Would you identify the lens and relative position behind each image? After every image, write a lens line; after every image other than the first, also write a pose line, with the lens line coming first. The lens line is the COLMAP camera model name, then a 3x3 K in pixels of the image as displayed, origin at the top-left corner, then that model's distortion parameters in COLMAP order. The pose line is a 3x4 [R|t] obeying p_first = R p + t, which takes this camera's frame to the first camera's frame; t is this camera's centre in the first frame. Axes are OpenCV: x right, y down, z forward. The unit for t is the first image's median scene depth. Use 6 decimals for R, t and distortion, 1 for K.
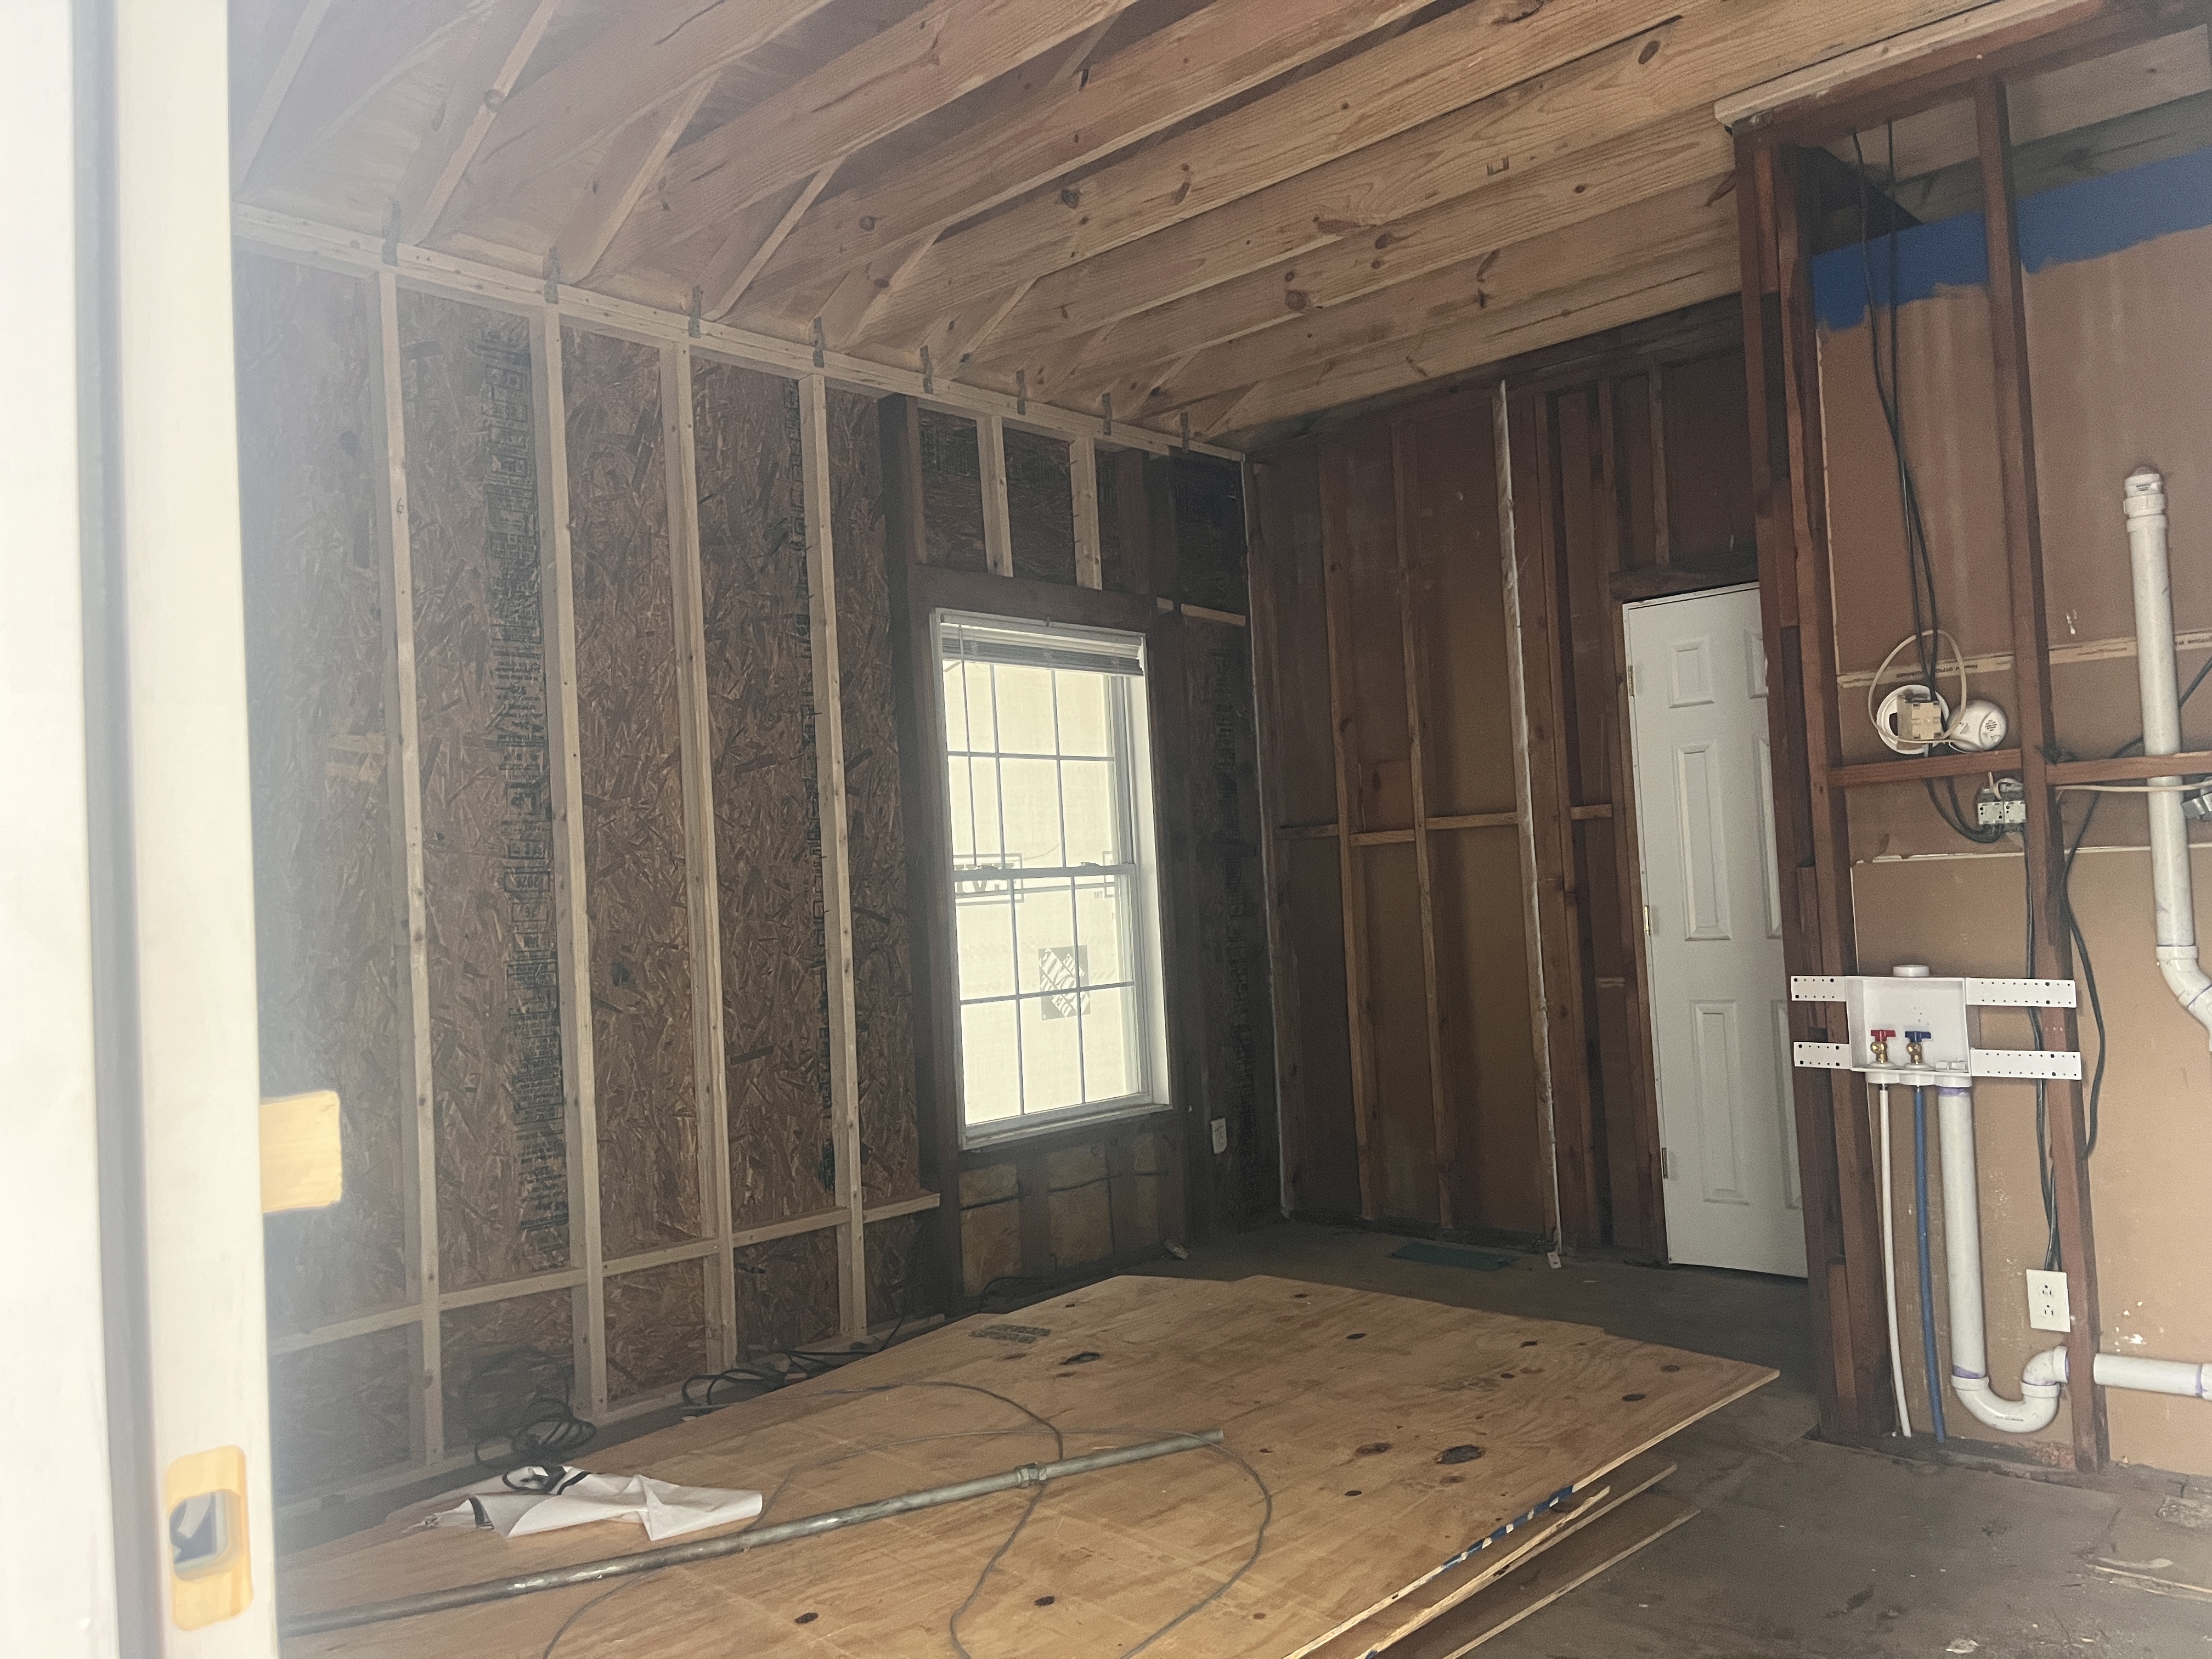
lens RADIAL K [[1690.4, 0, 1124.3], [0, 1690.4, 838.4], [0, 0, 1]] dist [0.055166, -0.060610]
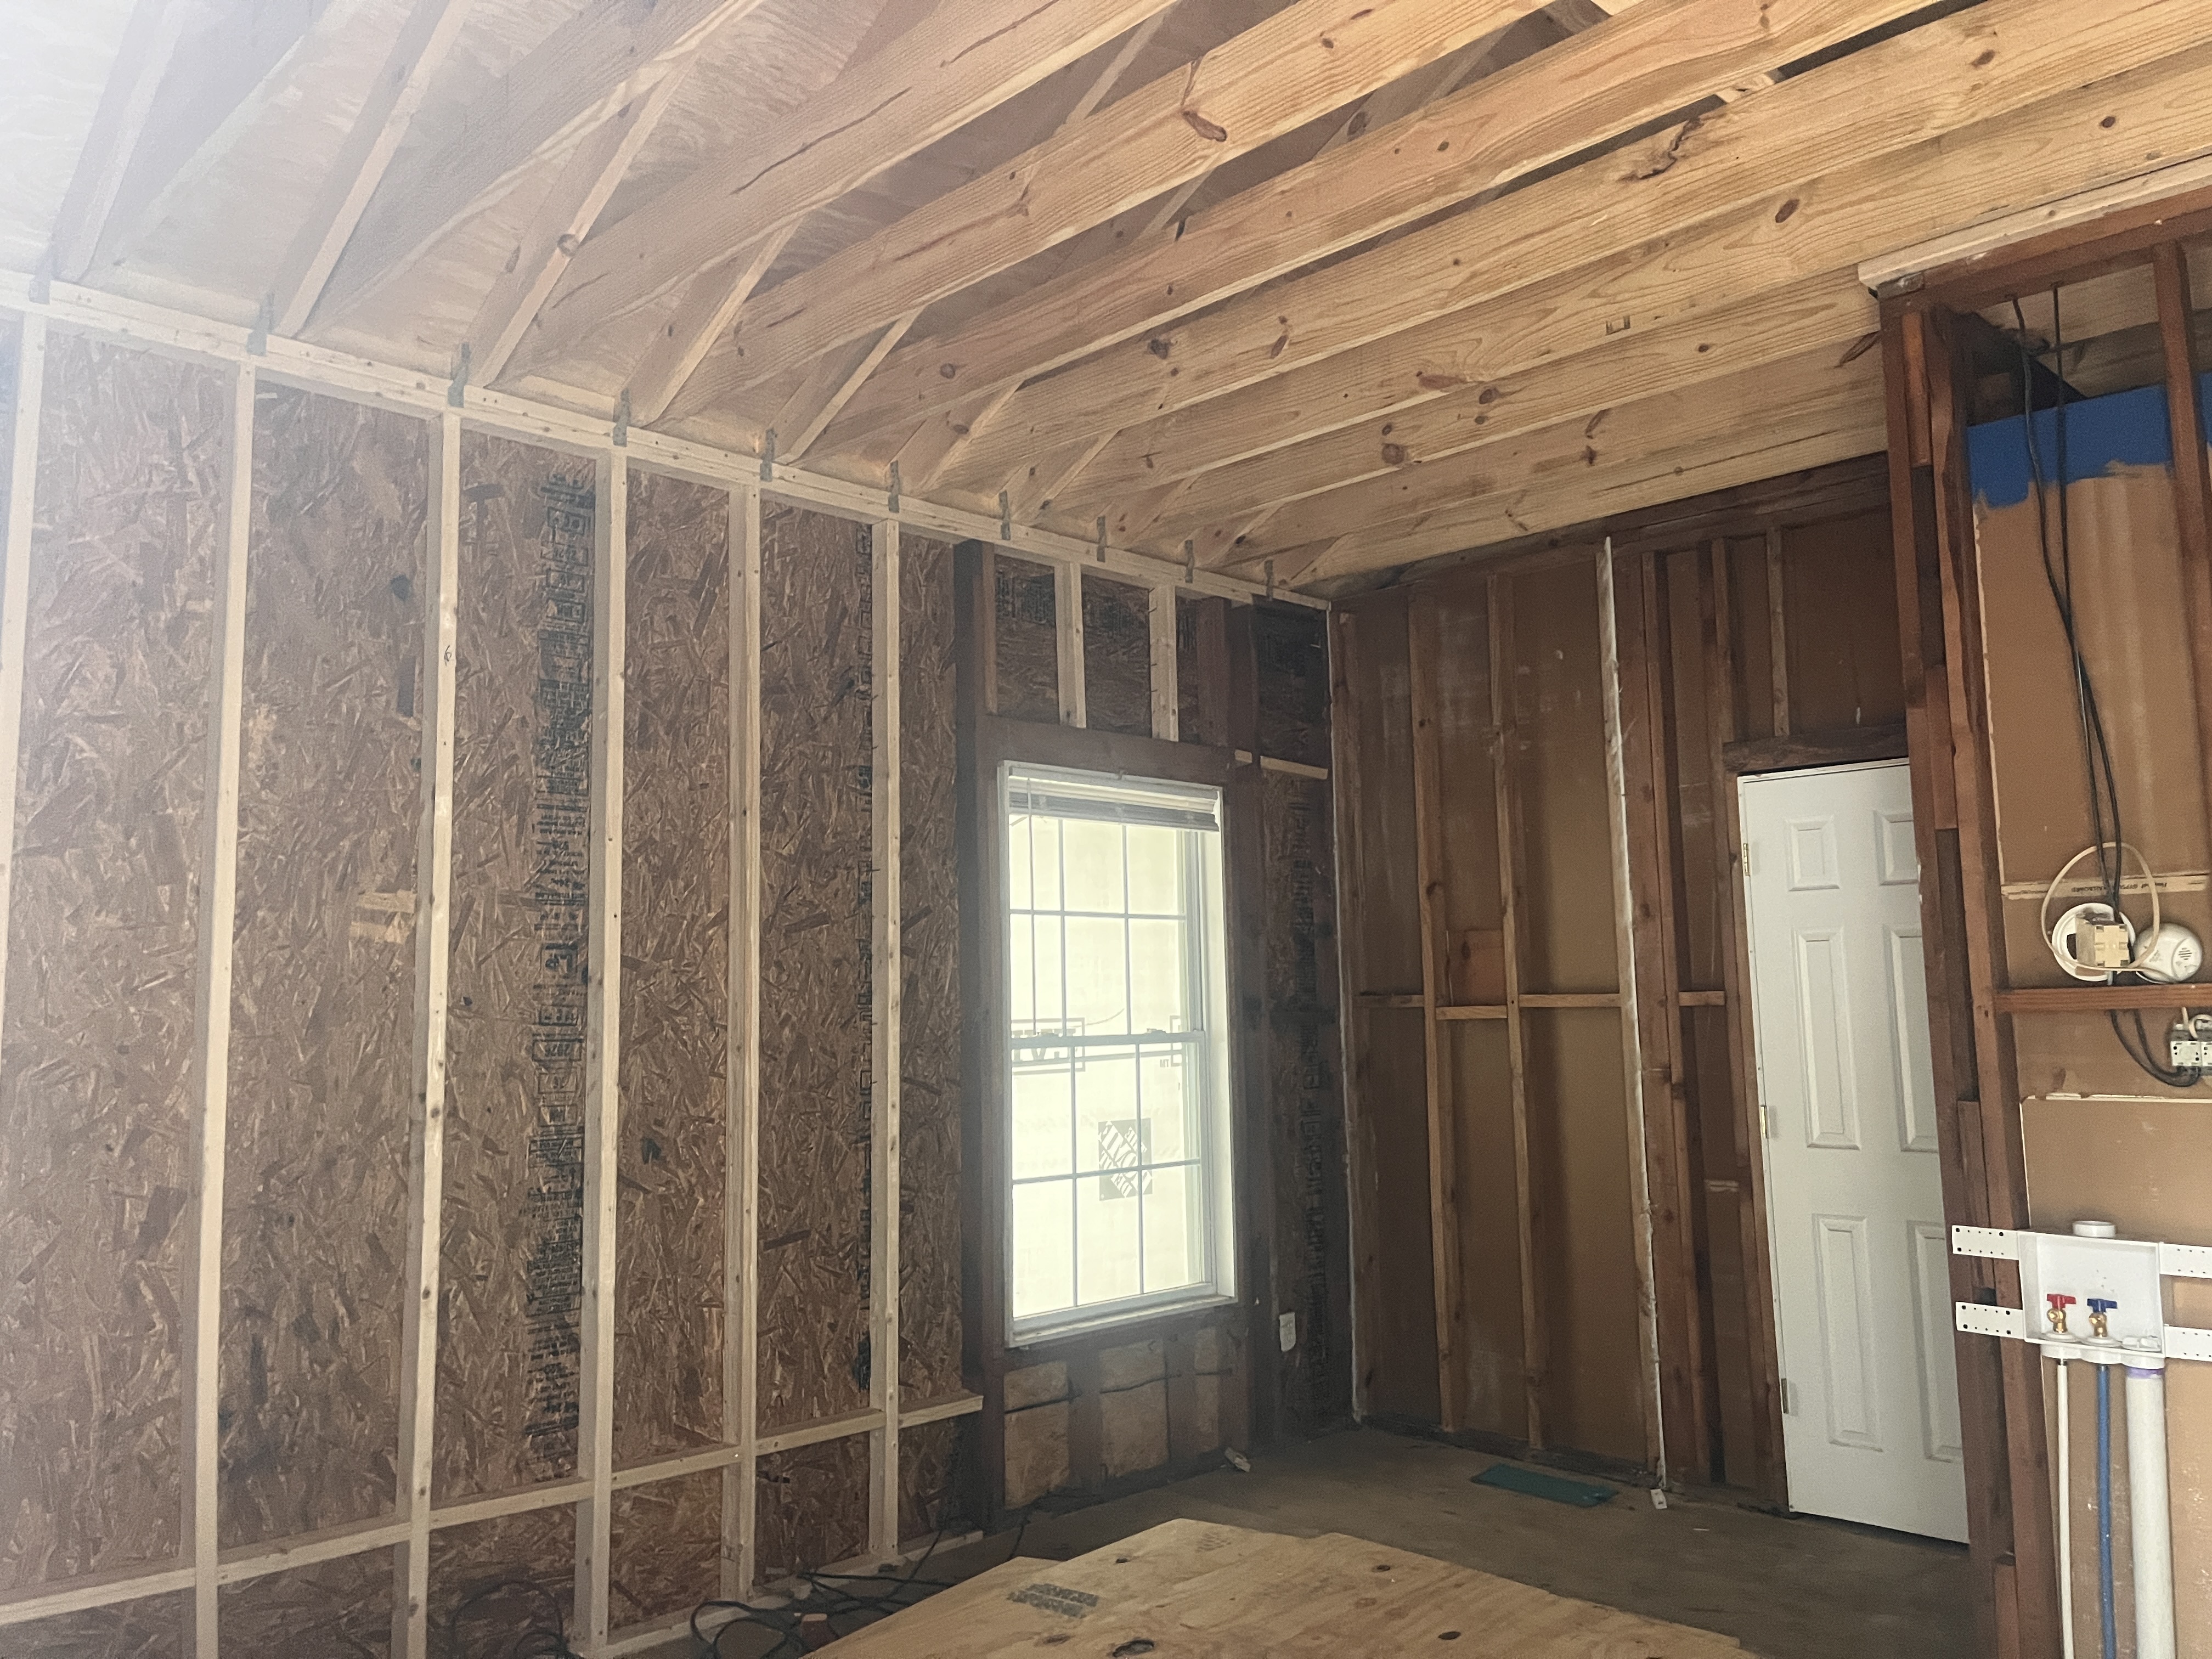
lens RADIAL K [[1683.2, 0, 1109.1], [0, 1683.2, 814.4], [0, 0, 1]] dist [0.058221, -0.081051]
pose [[0.998341, 0.030551, -0.048808, -0.005947], [-0.034328, 0.996321, -0.078525, -0.038386], [0.046230, 0.080070, 0.995717, 0.071009]]
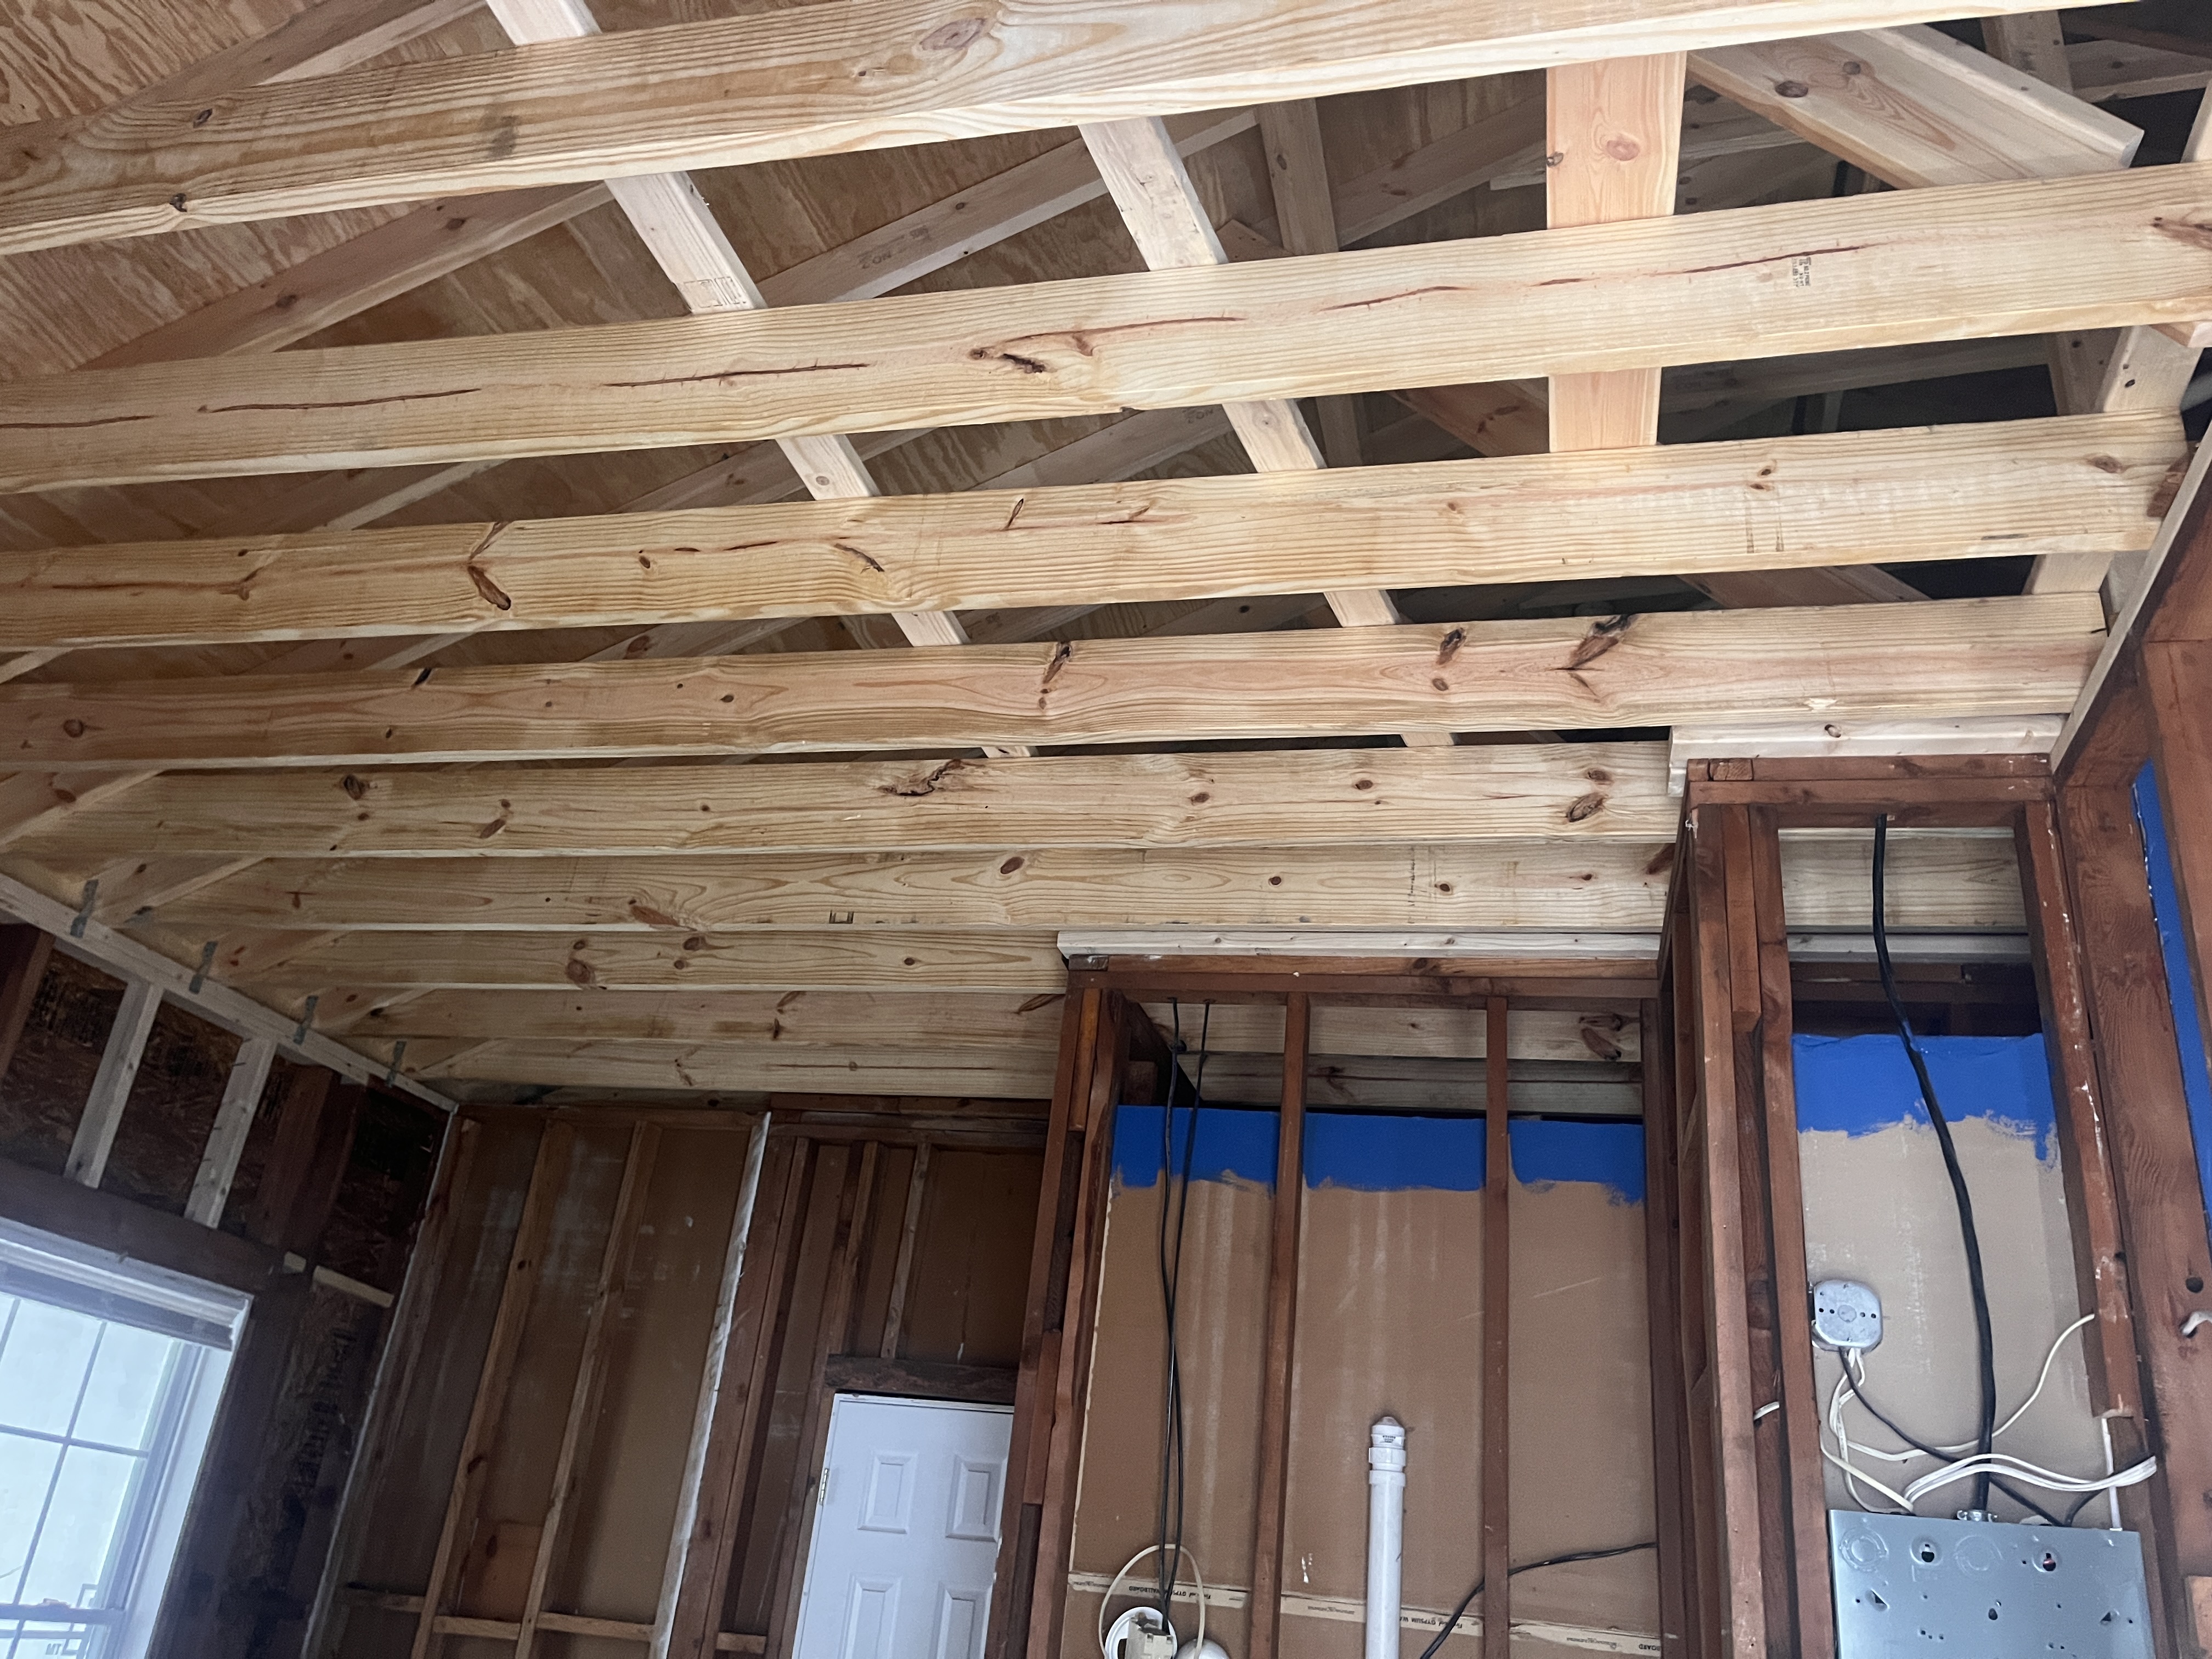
lens RADIAL K [[1690.4, 0, 1124.3], [0, 1690.4, 838.4], [0, 0, 1]] dist [0.055166, -0.060610]
pose [[0.863480, 0.332239, 0.379499, -0.013789], [-0.161416, 0.894857, -0.416144, -0.060386], [-0.477857, 0.298075, 0.826320, 0.120650]]
